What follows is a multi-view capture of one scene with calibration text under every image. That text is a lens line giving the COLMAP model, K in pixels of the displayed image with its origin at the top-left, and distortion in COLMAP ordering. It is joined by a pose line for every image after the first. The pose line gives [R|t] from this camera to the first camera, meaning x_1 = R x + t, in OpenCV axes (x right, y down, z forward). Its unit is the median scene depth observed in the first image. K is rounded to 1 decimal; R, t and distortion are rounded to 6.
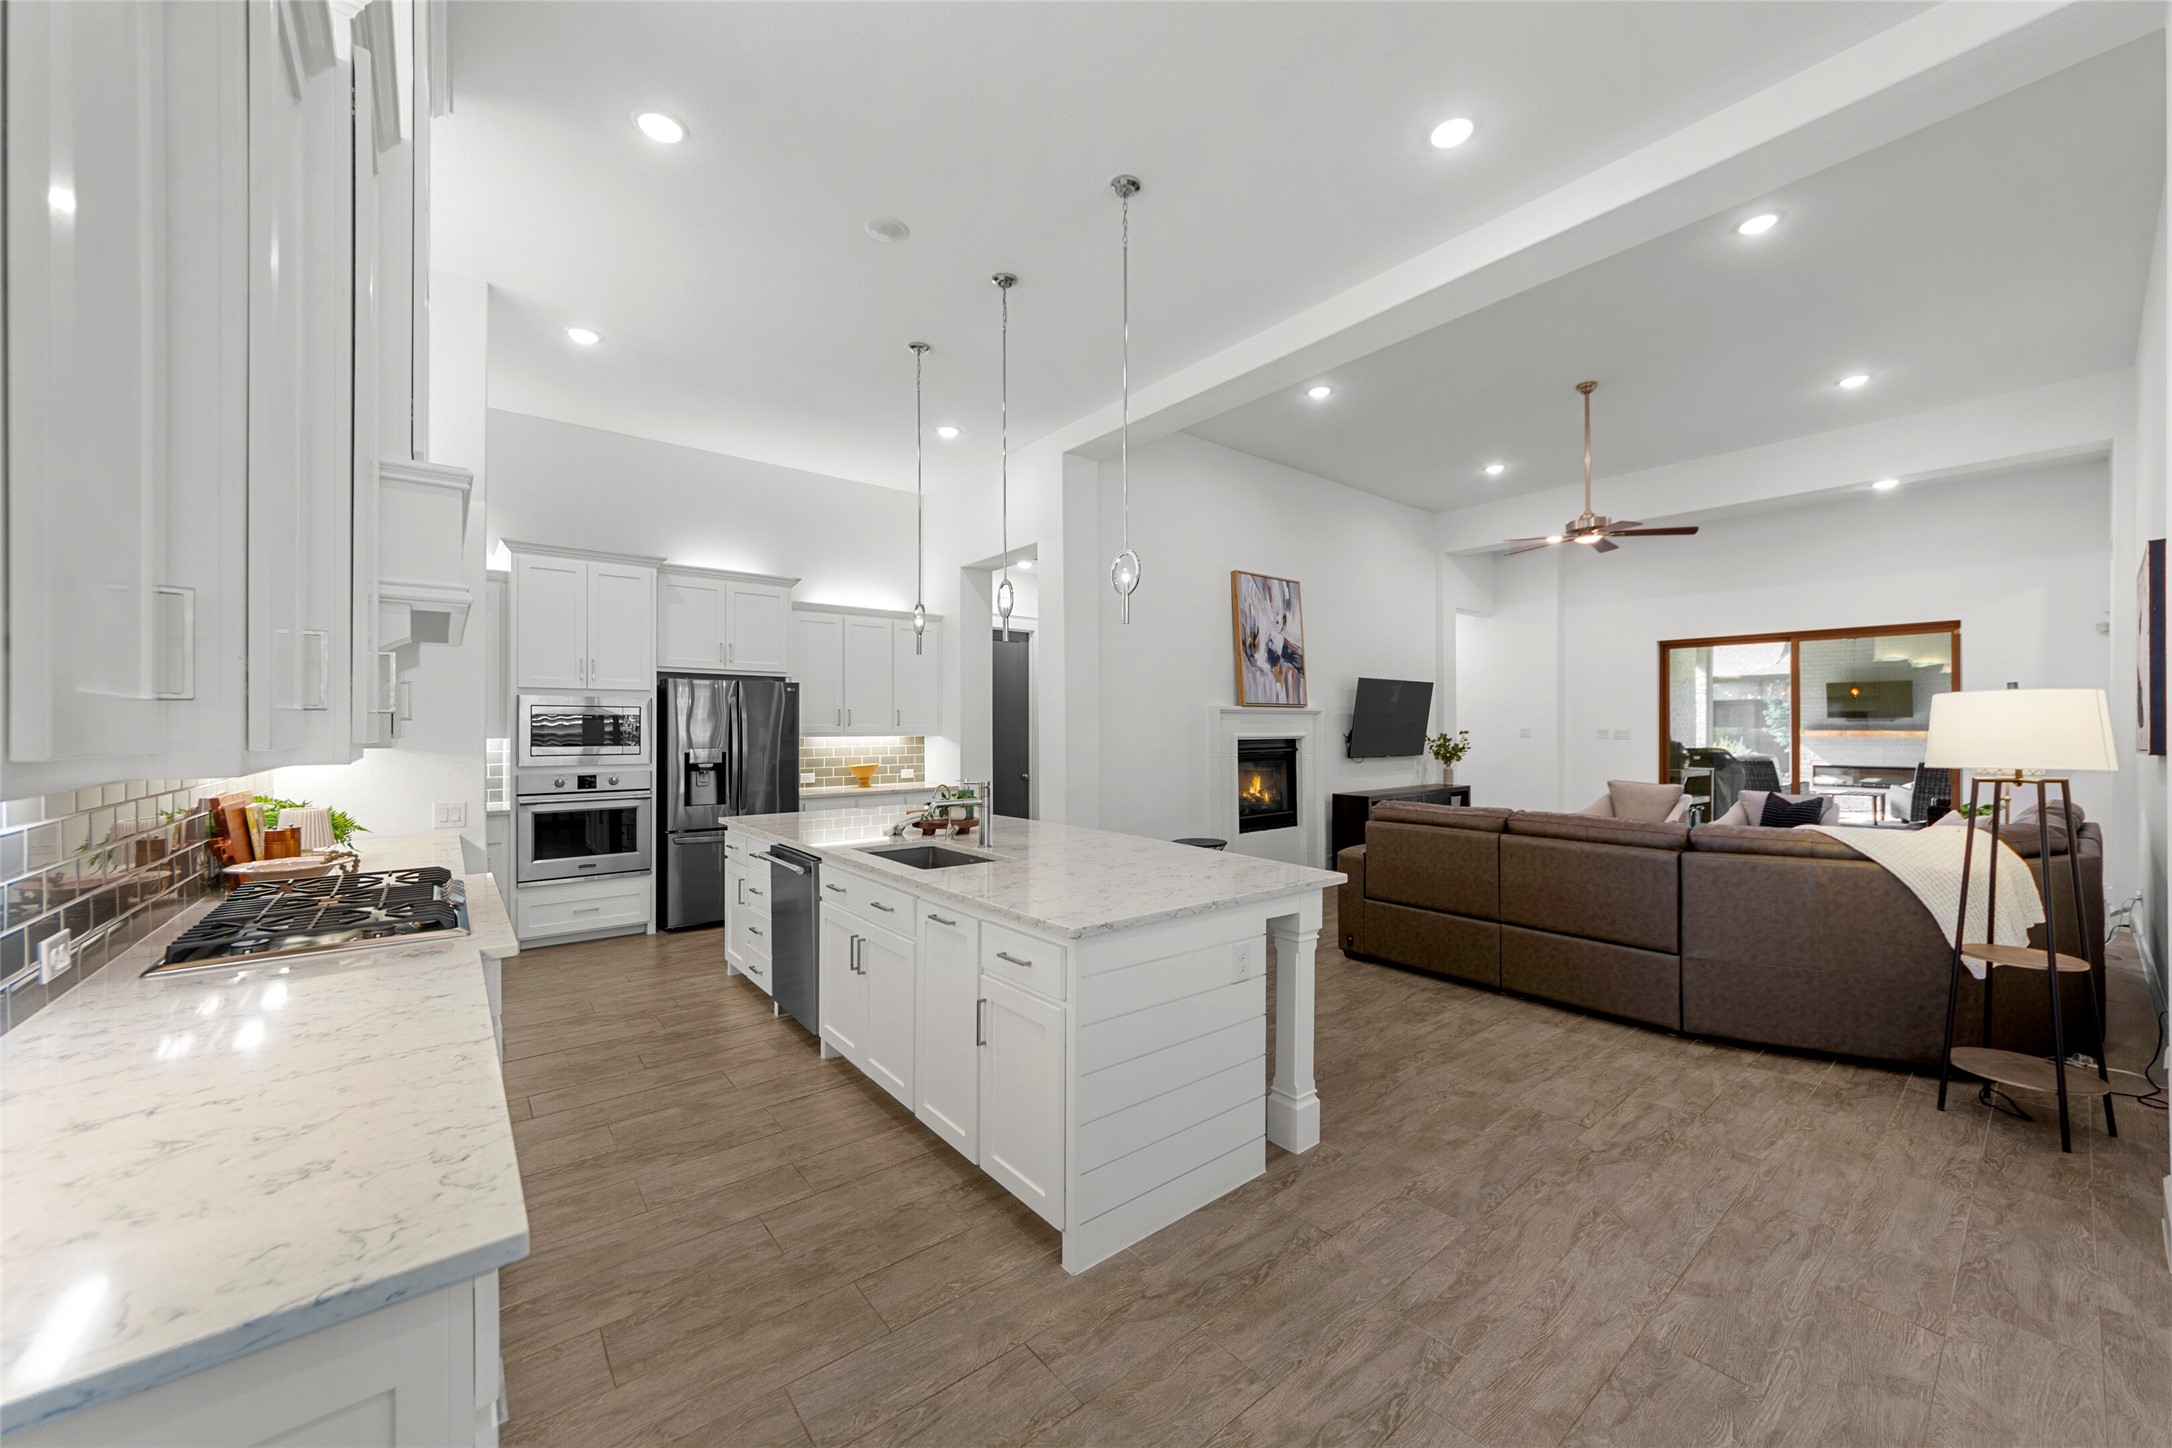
lens RADIAL K [[785.1, 0, 1106.8], [0, 785.1, 736.0], [0, 0, 1]] dist [-0.000147, -0.000400]
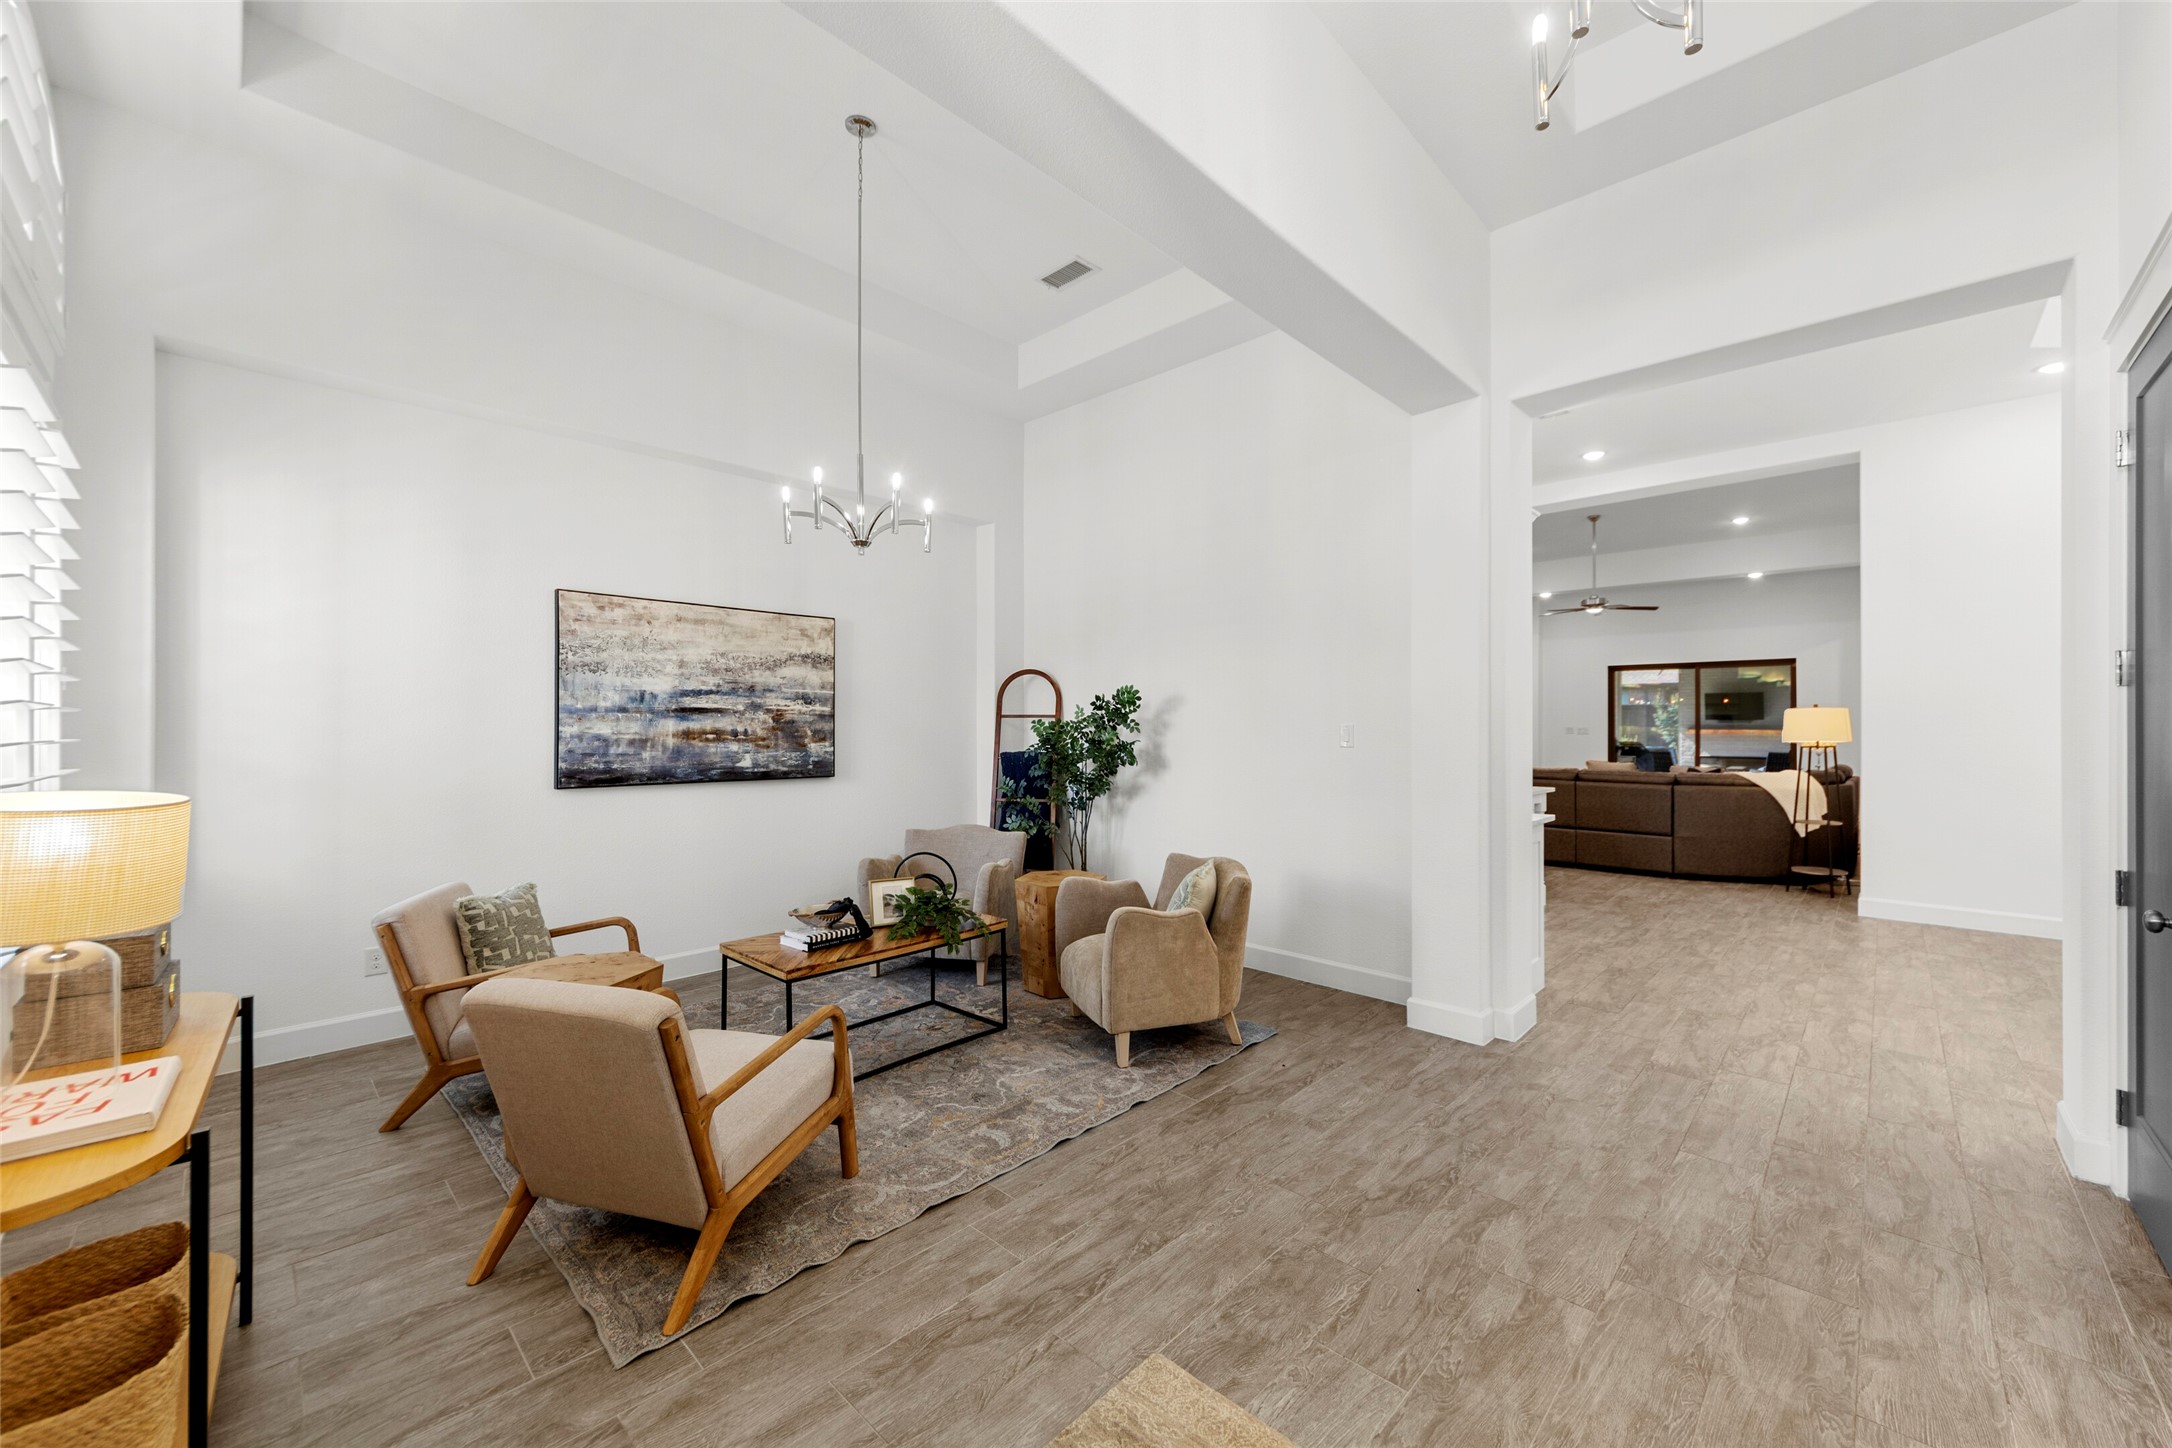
lens RADIAL K [[836.5, 0, 1085.9], [0, 836.5, 736.6], [0, 0, 1]] dist [-0.000265, -0.000017]
pose [[0.992367, 0.002319, 0.123301, -1.015021], [-0.002473, 0.999996, 0.001094, 0.022115], [-0.123298, -0.001391, 0.992369, -0.934889]]
